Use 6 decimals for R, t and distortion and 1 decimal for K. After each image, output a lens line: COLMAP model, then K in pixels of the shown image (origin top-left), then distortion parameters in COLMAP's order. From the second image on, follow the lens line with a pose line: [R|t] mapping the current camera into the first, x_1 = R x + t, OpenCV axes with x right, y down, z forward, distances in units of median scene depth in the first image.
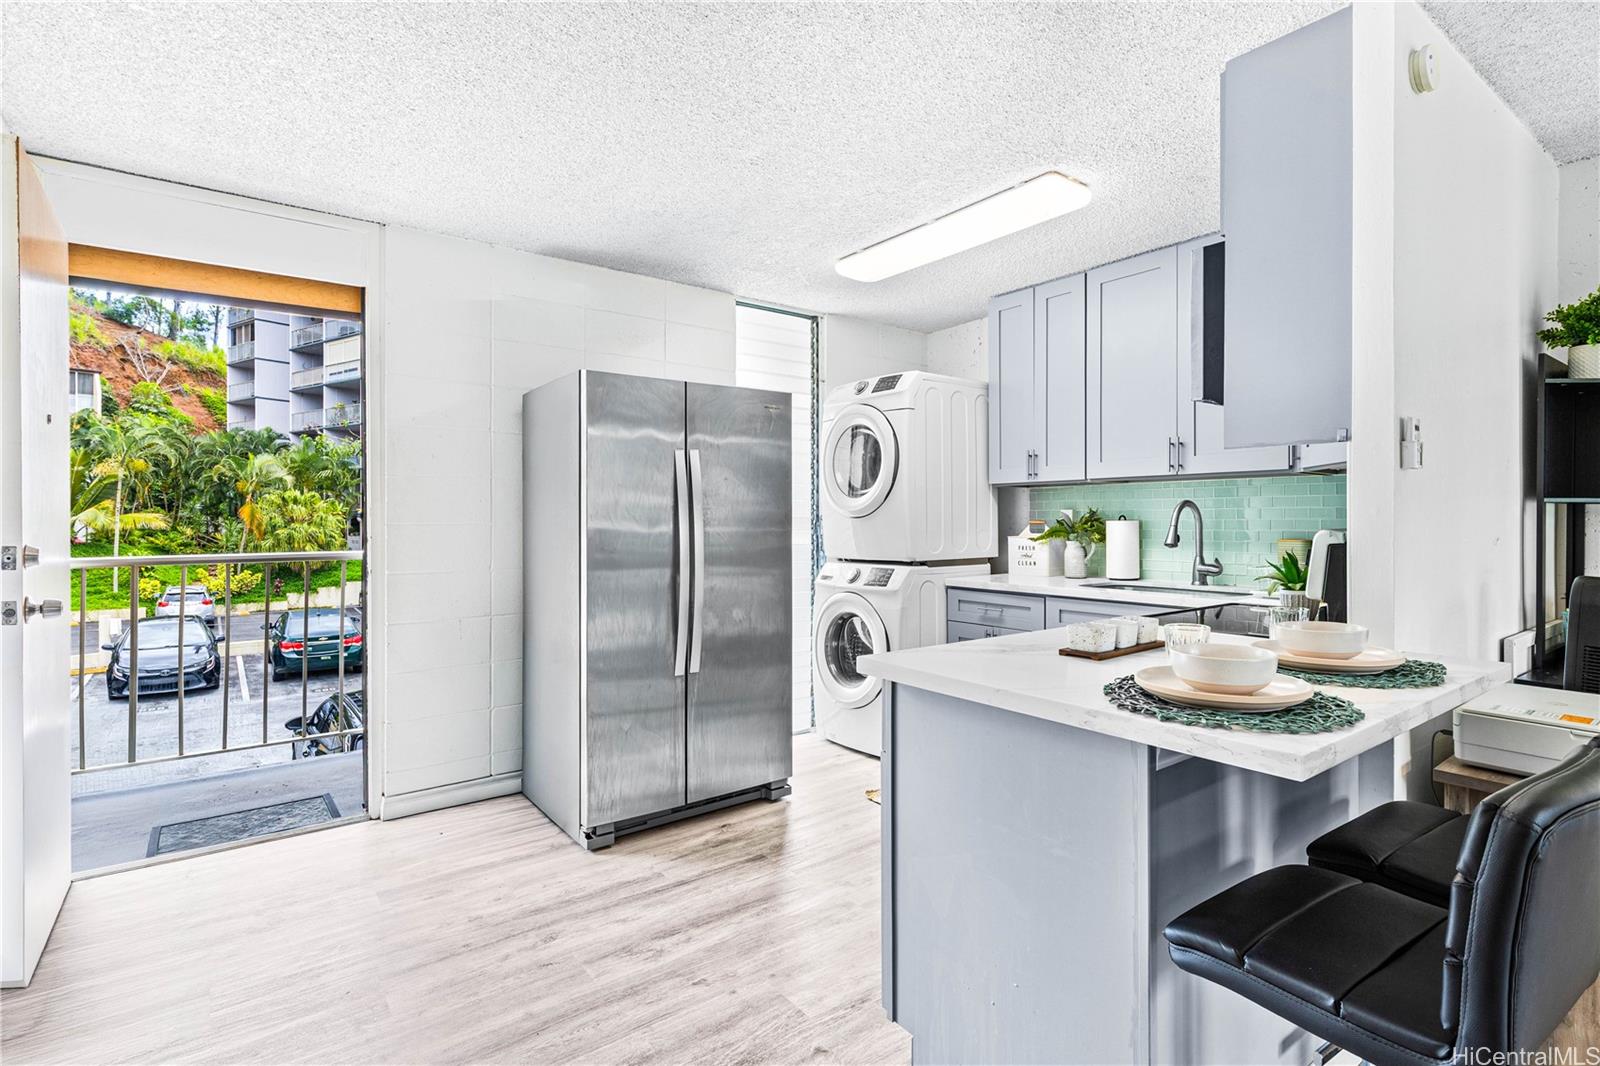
lens RADIAL K [[748.4, 0, 797.3], [0, 748.4, 516.7], [0, 0, 1]] dist [0.006885, -0.000793]
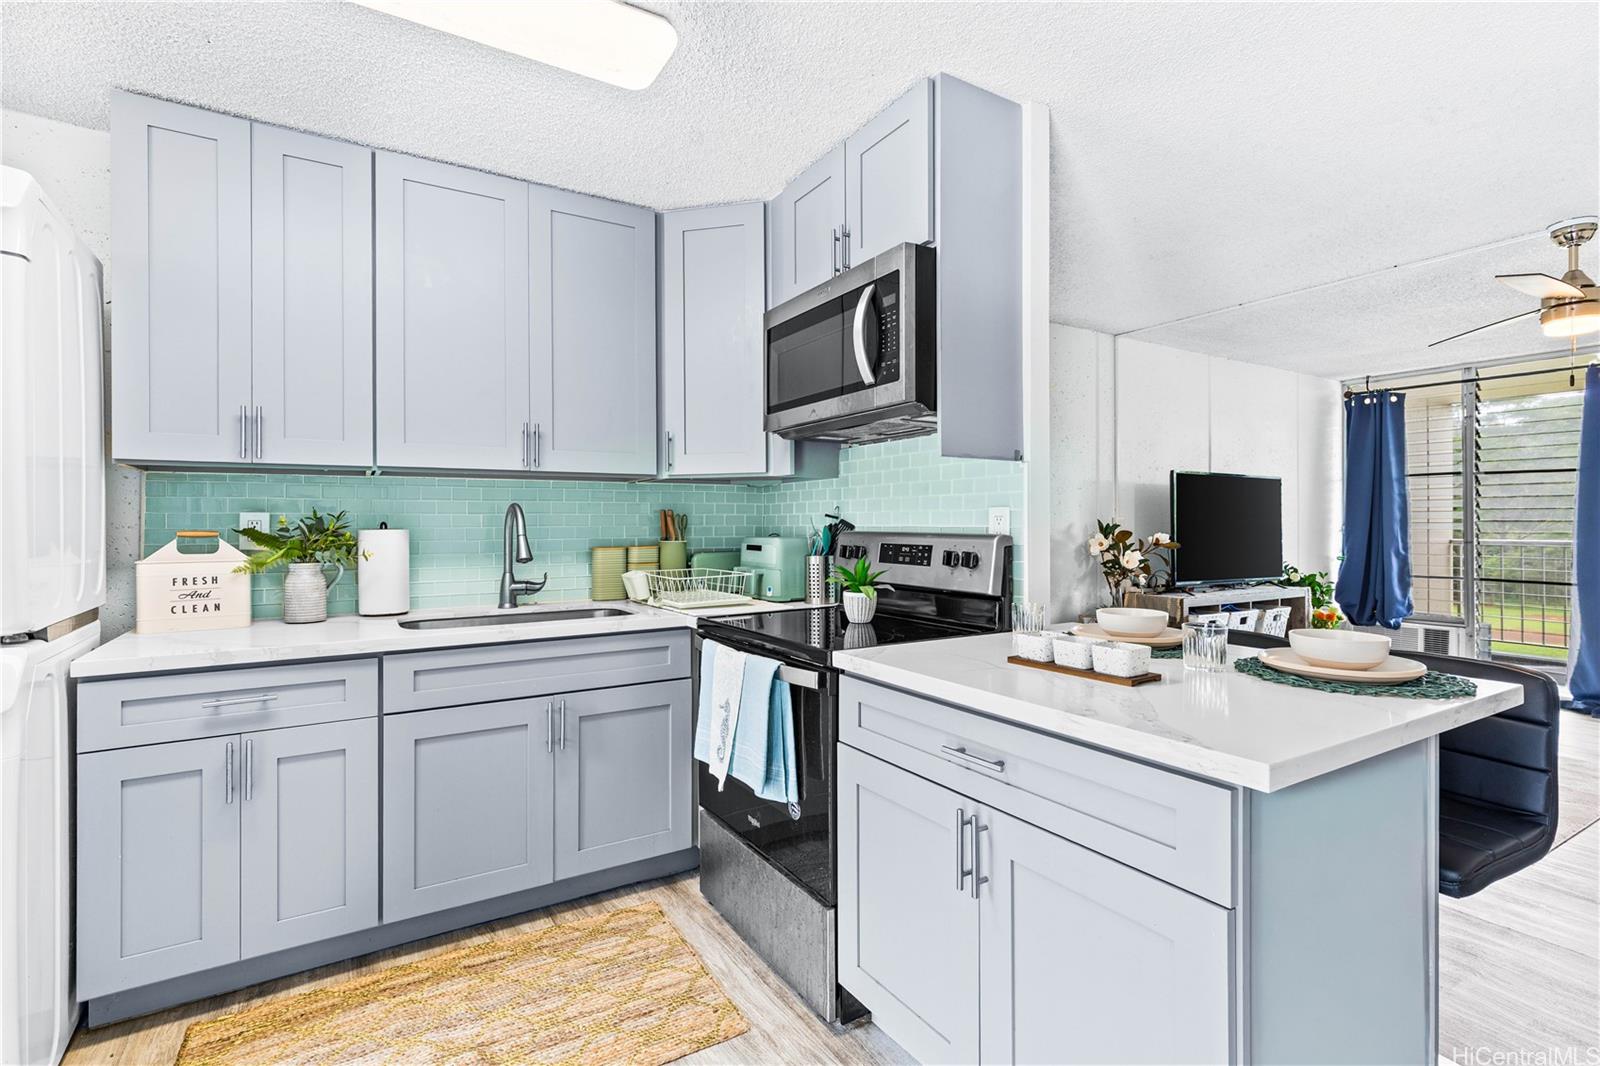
lens RADIAL K [[748.4, 0, 792.7], [0, 748.4, 527.1], [0, 0, 1]] dist [0.006885, -0.000793]
pose [[0.058128, -0.001013, 0.998309, -0.220379], [0.001138, 0.999999, 0.000949, 0.002701], [-0.998308, 0.001081, 0.058129, 0.548994]]
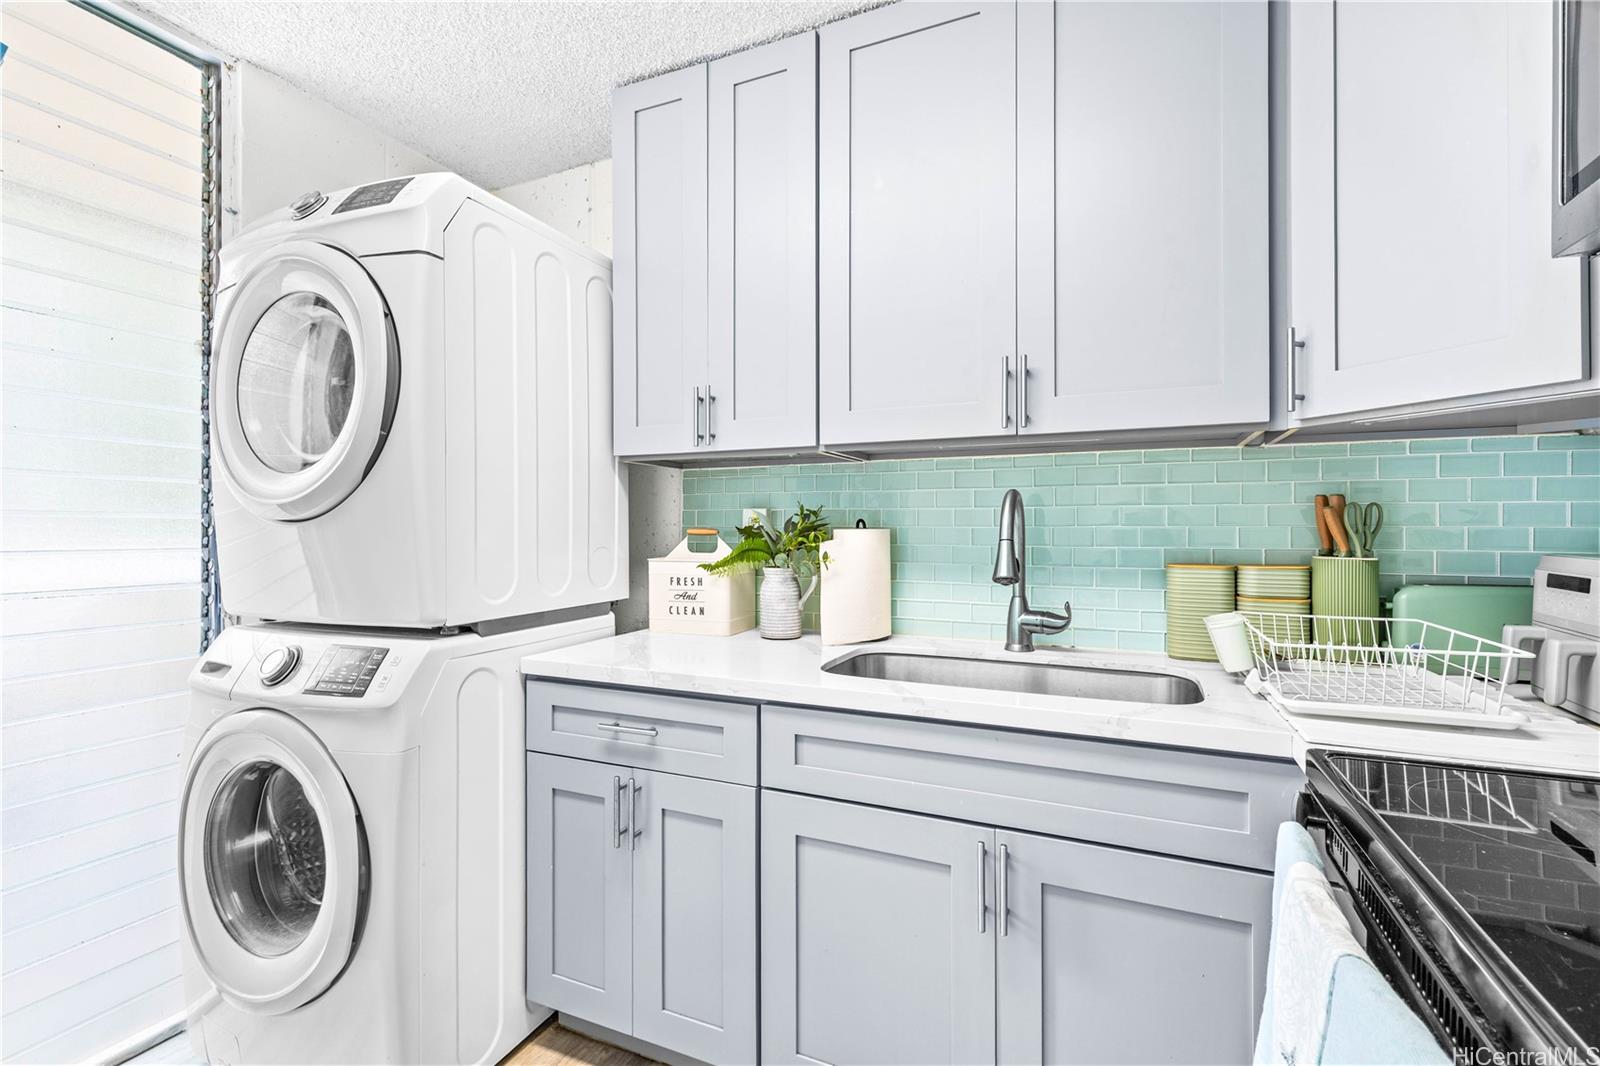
lens RADIAL K [[748.4, 0, 793.7], [0, 748.4, 524.2], [0, 0, 1]] dist [0.006885, -0.000793]
pose [[0.856524, 0.003083, 0.516098, 0.106271], [-0.004056, 0.999991, 0.000758, 0.001618], [-0.516092, -0.002742, 0.856529, 0.534265]]
